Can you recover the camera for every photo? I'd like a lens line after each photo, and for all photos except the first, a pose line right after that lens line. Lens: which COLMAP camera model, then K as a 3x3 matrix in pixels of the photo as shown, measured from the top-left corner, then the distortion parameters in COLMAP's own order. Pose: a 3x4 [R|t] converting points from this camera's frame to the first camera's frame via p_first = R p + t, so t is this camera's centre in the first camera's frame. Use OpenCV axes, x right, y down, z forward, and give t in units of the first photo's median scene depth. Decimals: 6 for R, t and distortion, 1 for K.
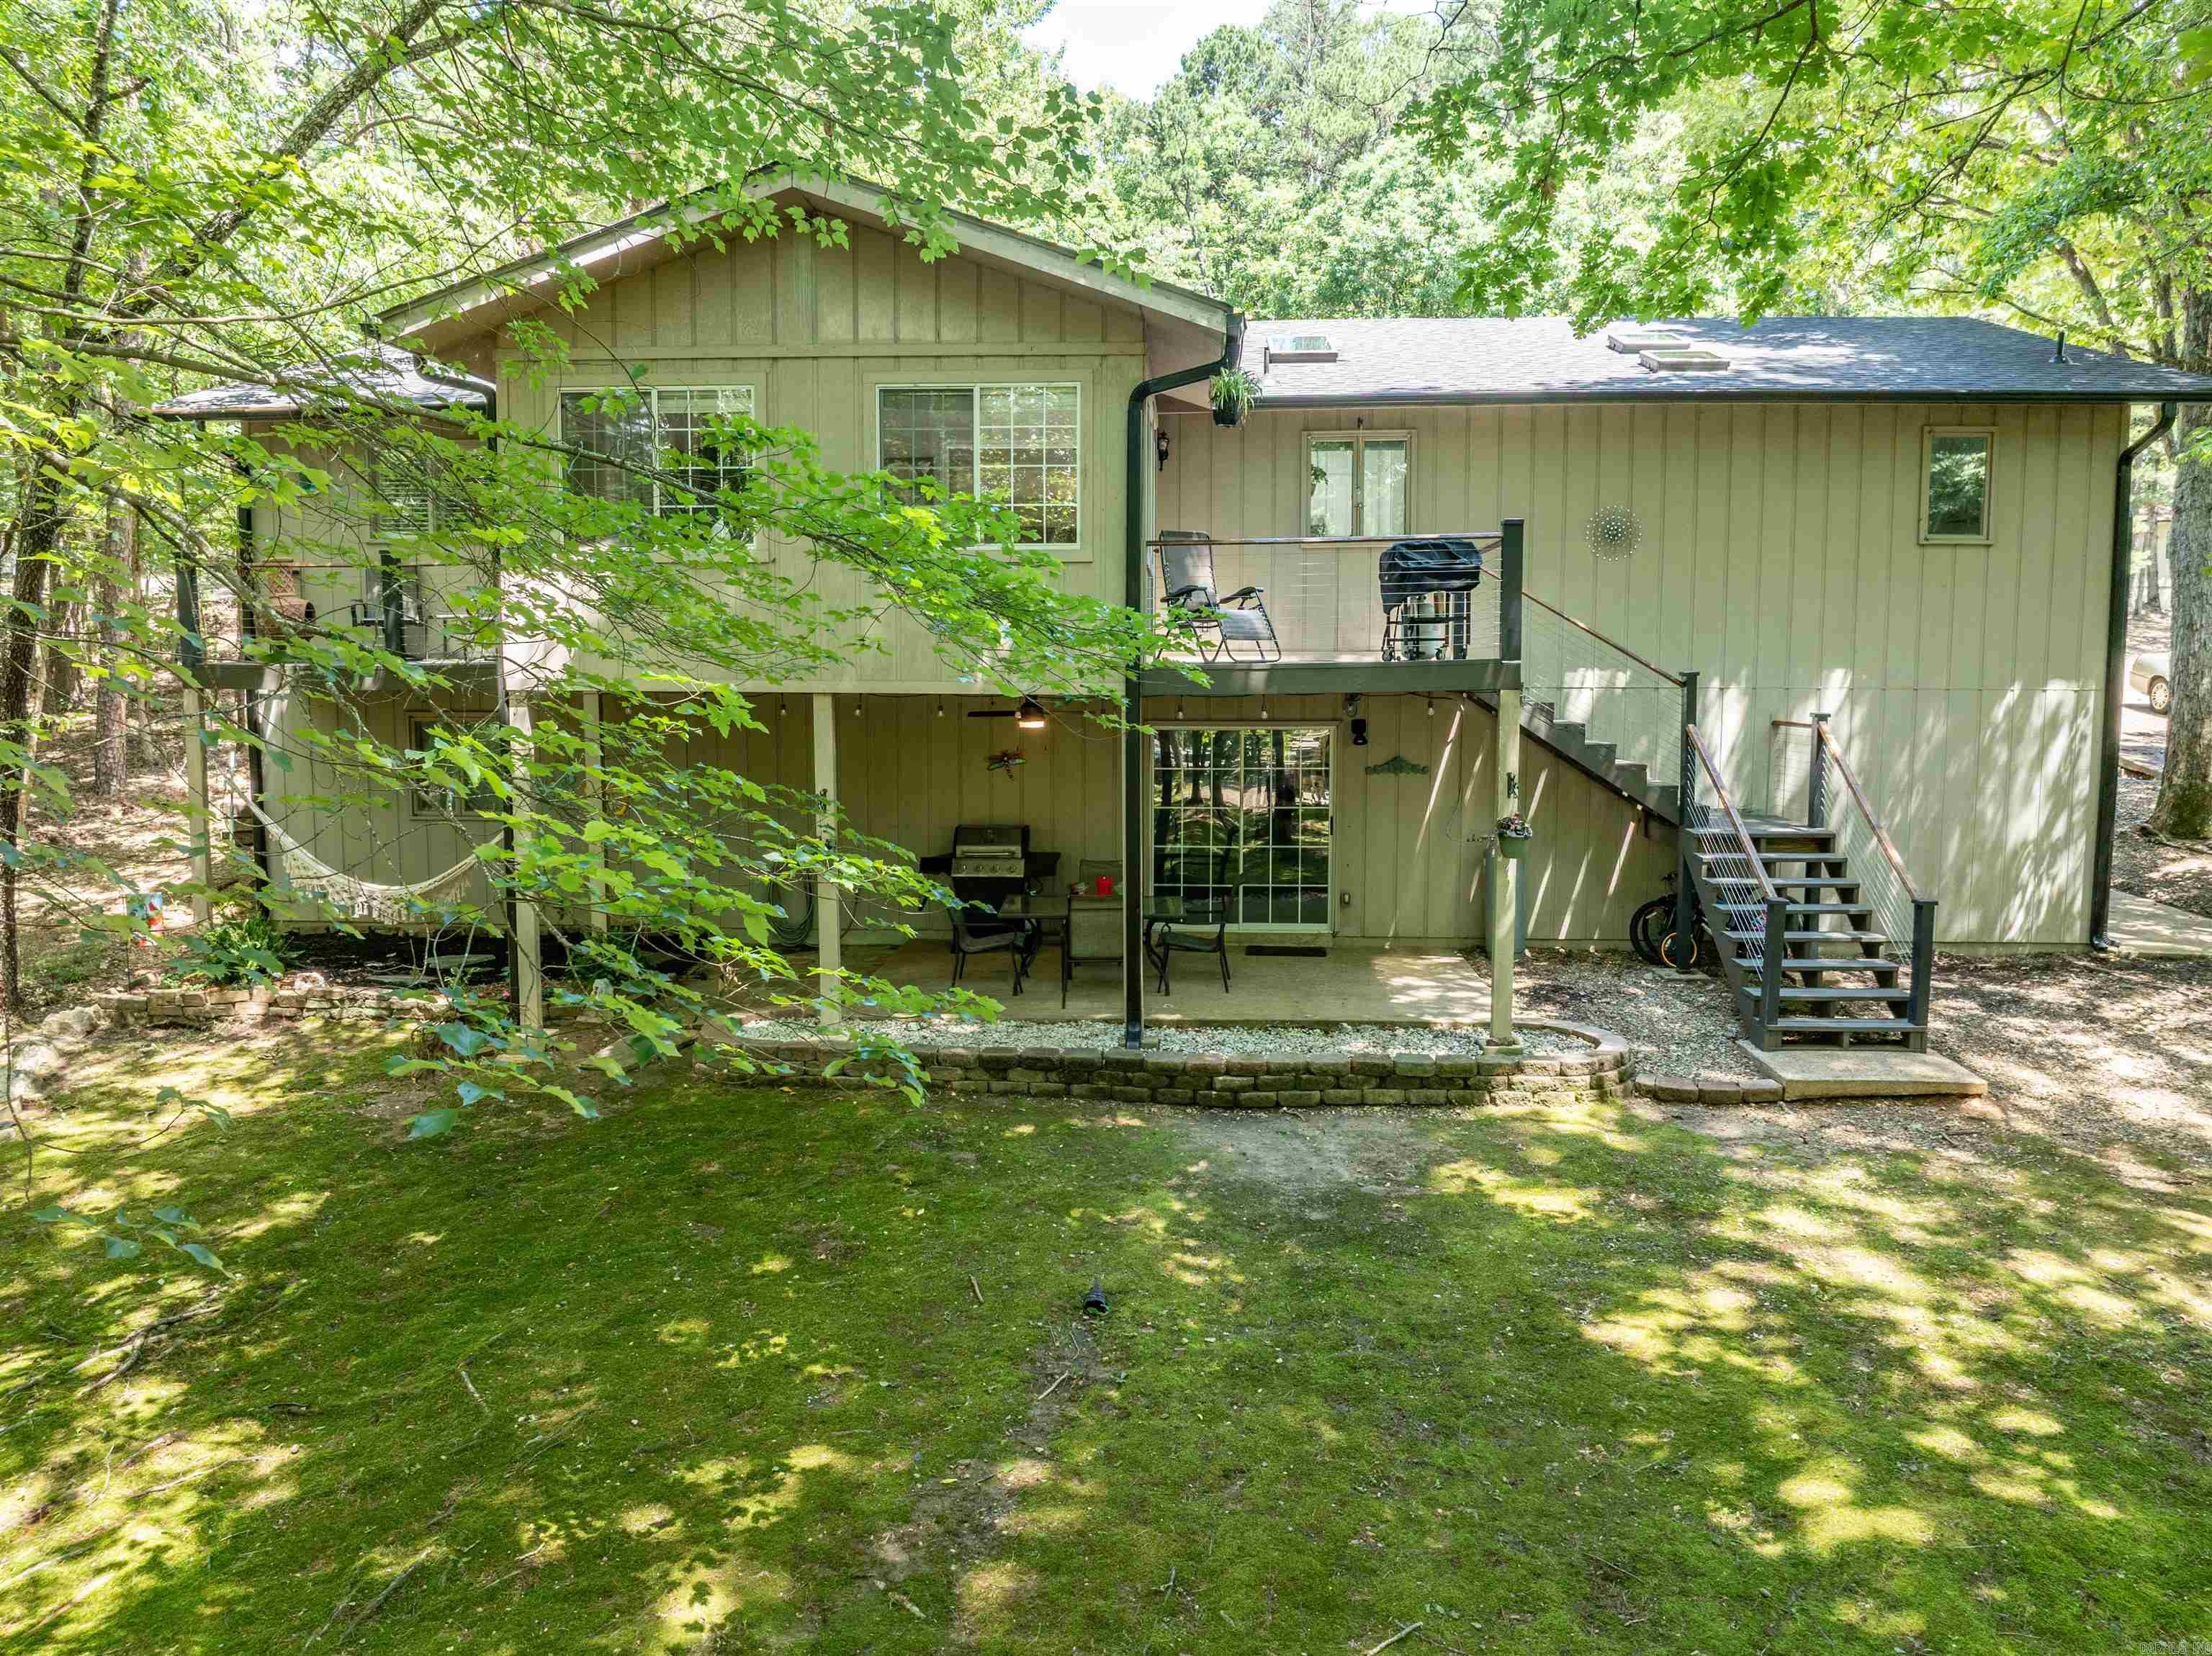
lens RADIAL K [[1688.3, 0, 1106.0], [0, 1688.3, 828.0], [0, 0, 1]] dist [-0.007966, -0.003292]
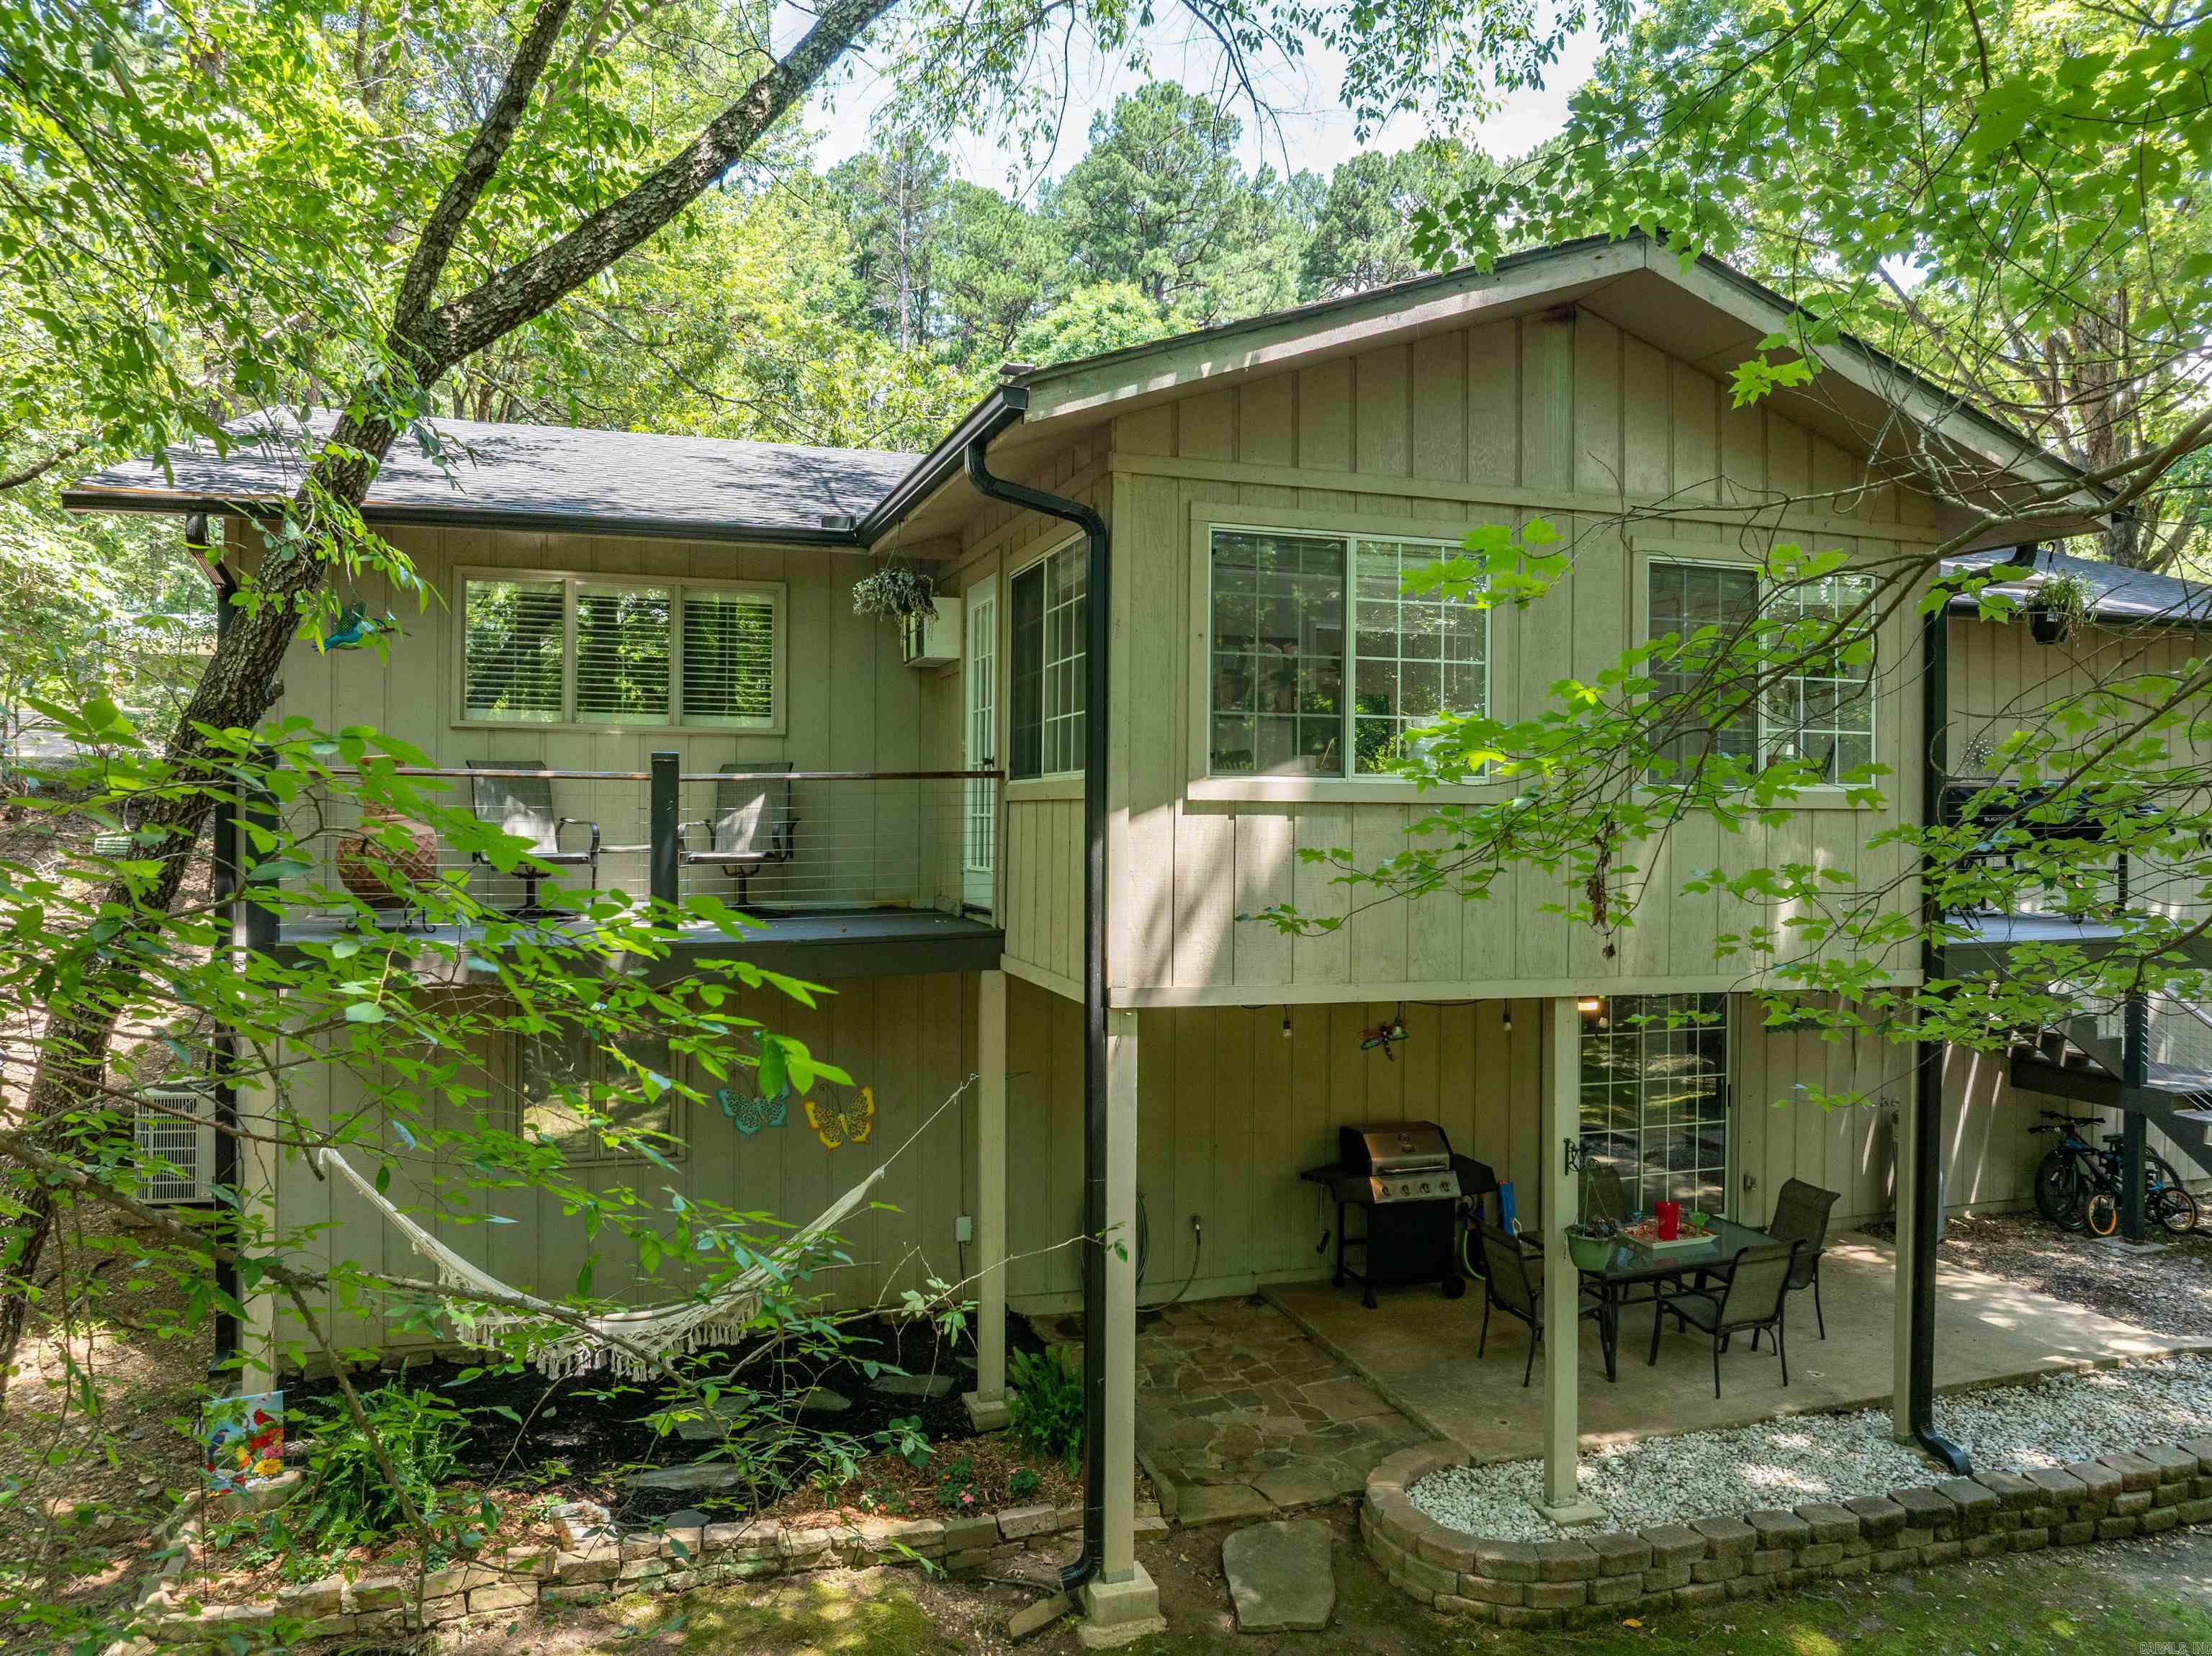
lens RADIAL K [[1688.3, 0, 1106.0], [0, 1688.3, 828.0], [0, 0, 1]] dist [-0.007966, -0.003292]
pose [[0.906731, 0.001128, 0.421709, -0.632304], [0.029181, 0.997432, -0.065410, -0.110486], [-0.420700, 0.071615, 0.904369, 0.466581]]
